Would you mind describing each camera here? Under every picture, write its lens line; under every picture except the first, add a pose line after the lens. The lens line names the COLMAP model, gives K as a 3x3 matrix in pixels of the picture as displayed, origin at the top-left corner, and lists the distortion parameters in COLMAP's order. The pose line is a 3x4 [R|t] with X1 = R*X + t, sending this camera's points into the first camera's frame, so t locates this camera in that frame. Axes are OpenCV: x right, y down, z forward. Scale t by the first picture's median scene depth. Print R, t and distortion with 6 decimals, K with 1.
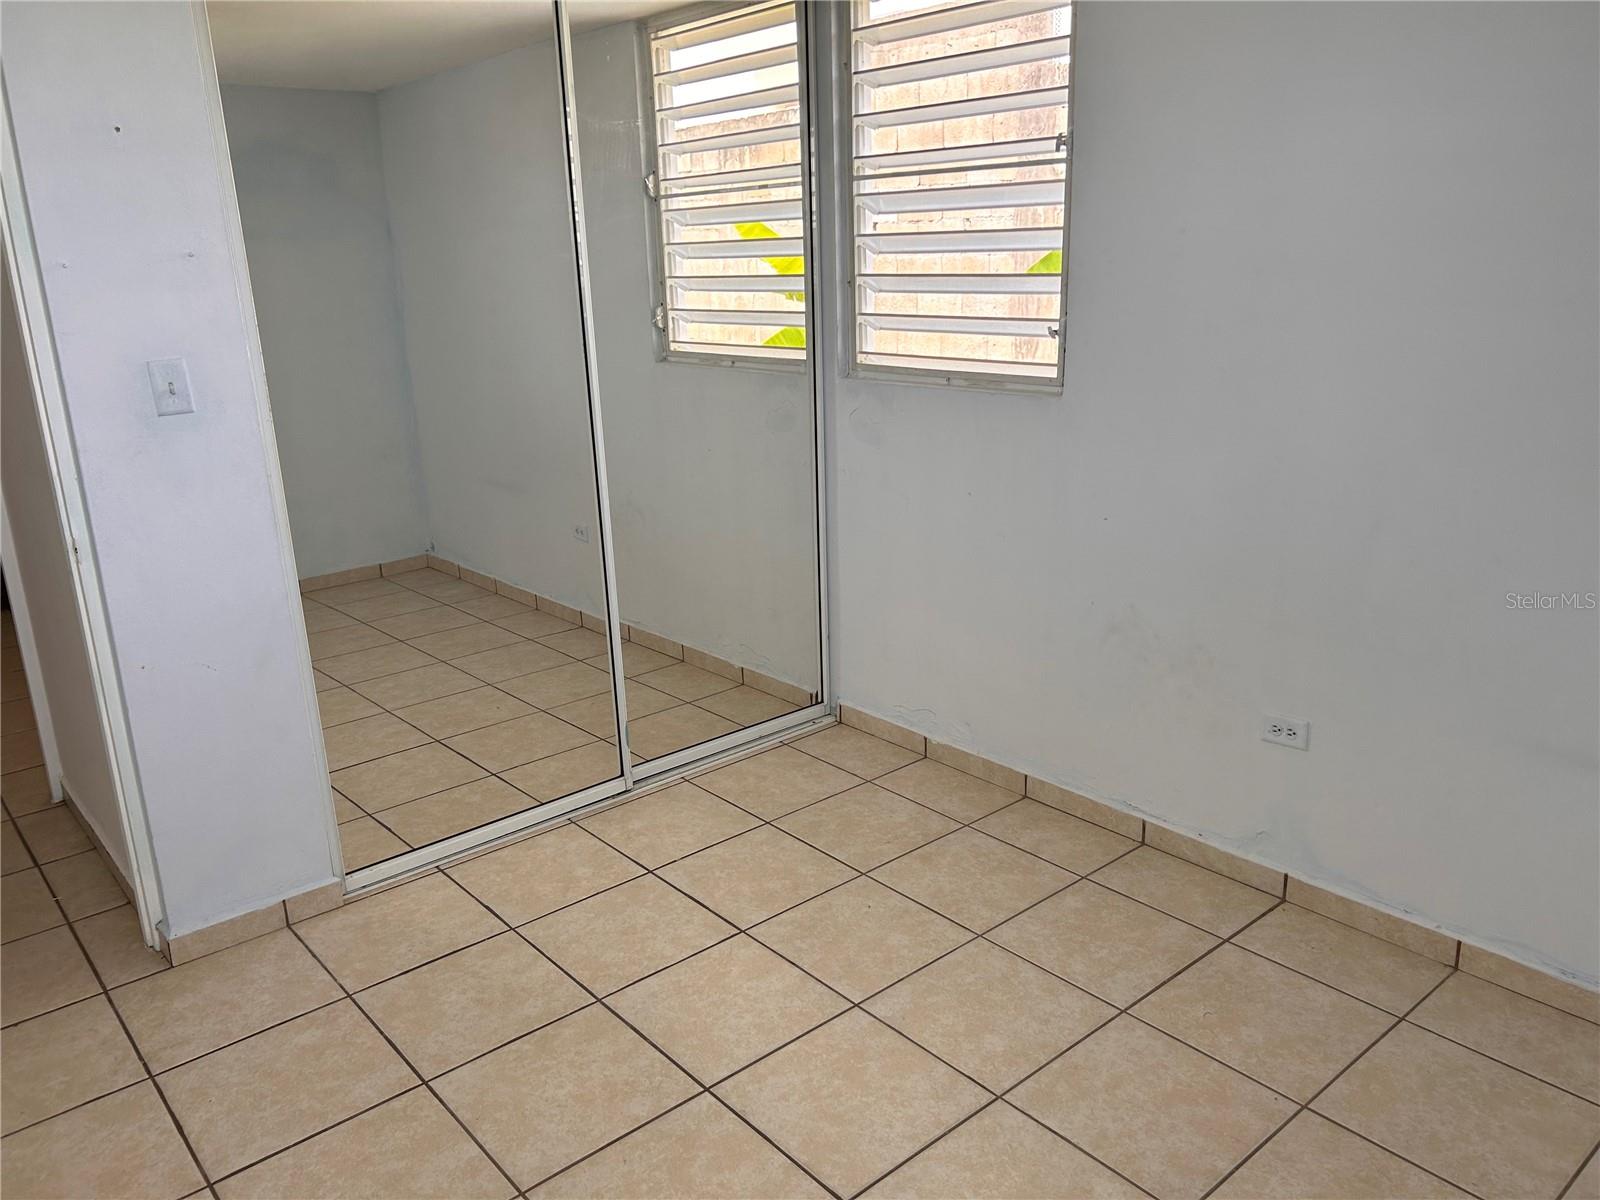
lens RADIAL K [[1214.1, 0, 803.0], [0, 1214.1, 590.4], [0, 0, 1]] dist [0.057190, -0.081055]
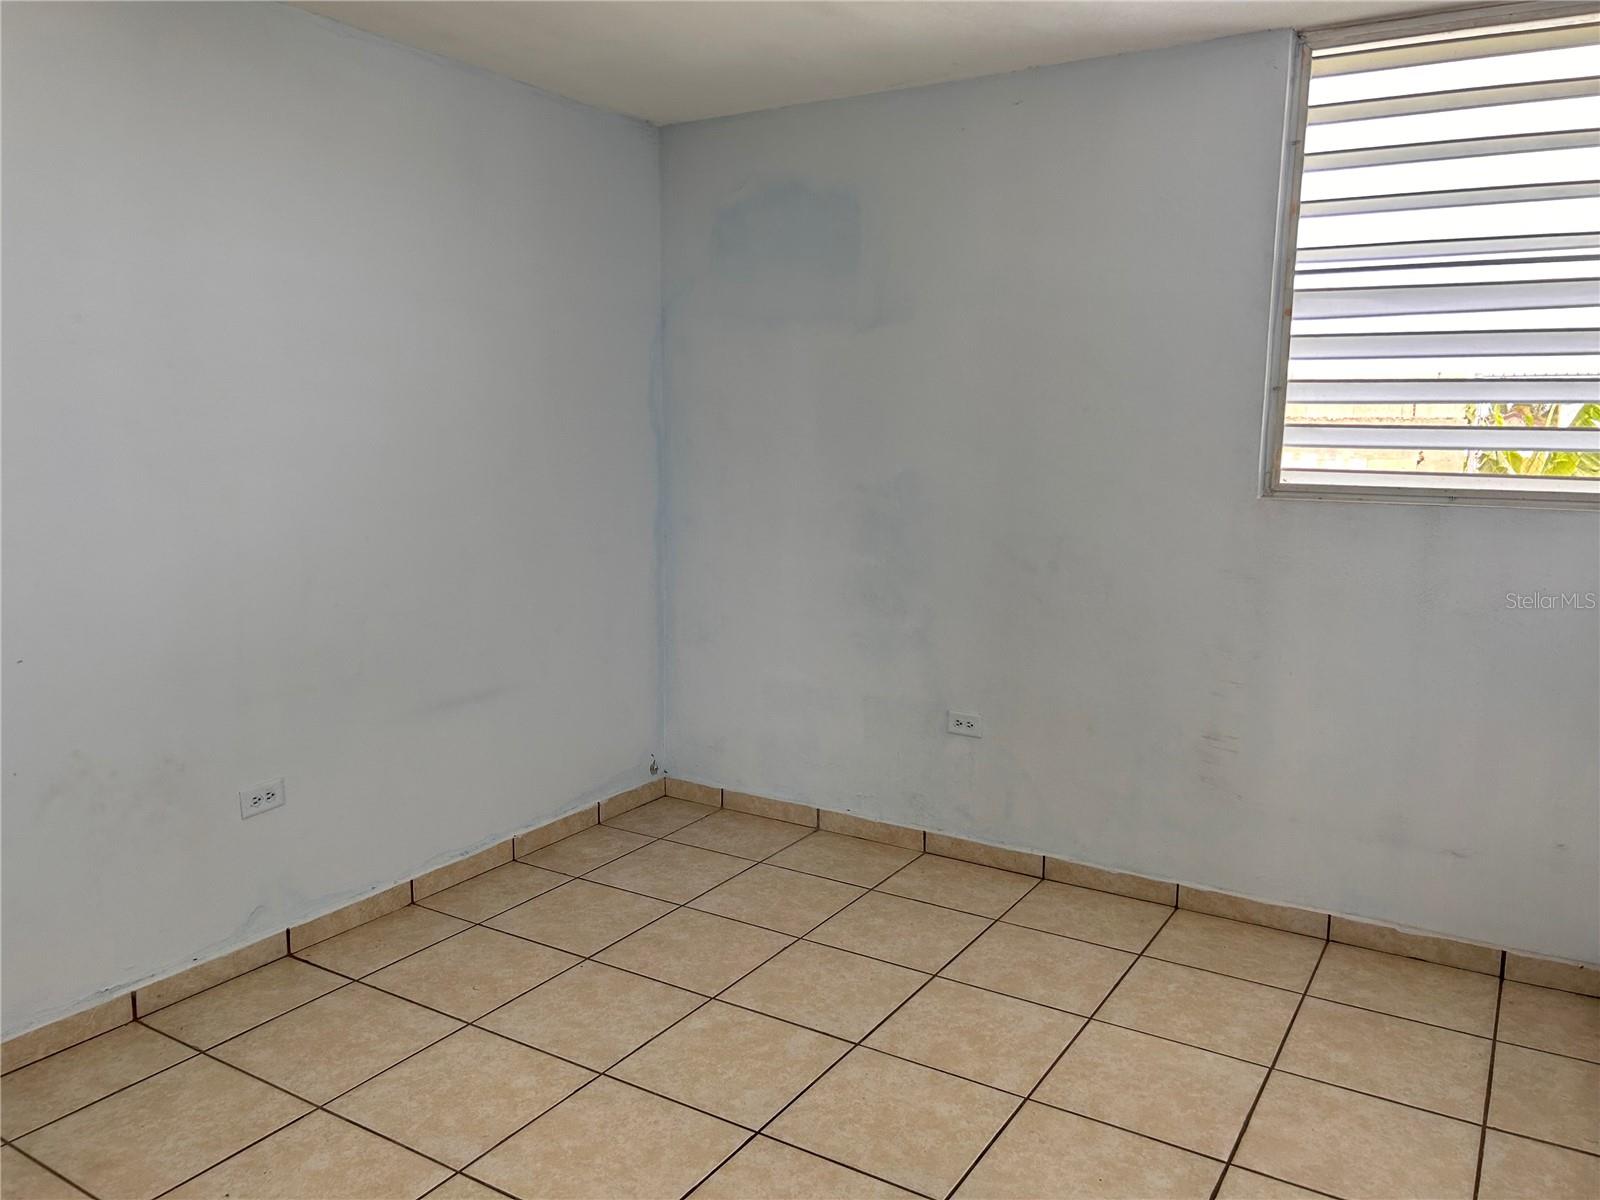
lens RADIAL K [[1214.1, 0, 803.0], [0, 1214.1, 590.4], [0, 0, 1]] dist [0.057190, -0.081055]
pose [[-0.300786, -0.110694, 0.947246, -0.757179], [0.263070, 0.945075, 0.193975, -0.141871], [-0.916691, 0.307537, -0.255146, 0.827062]]
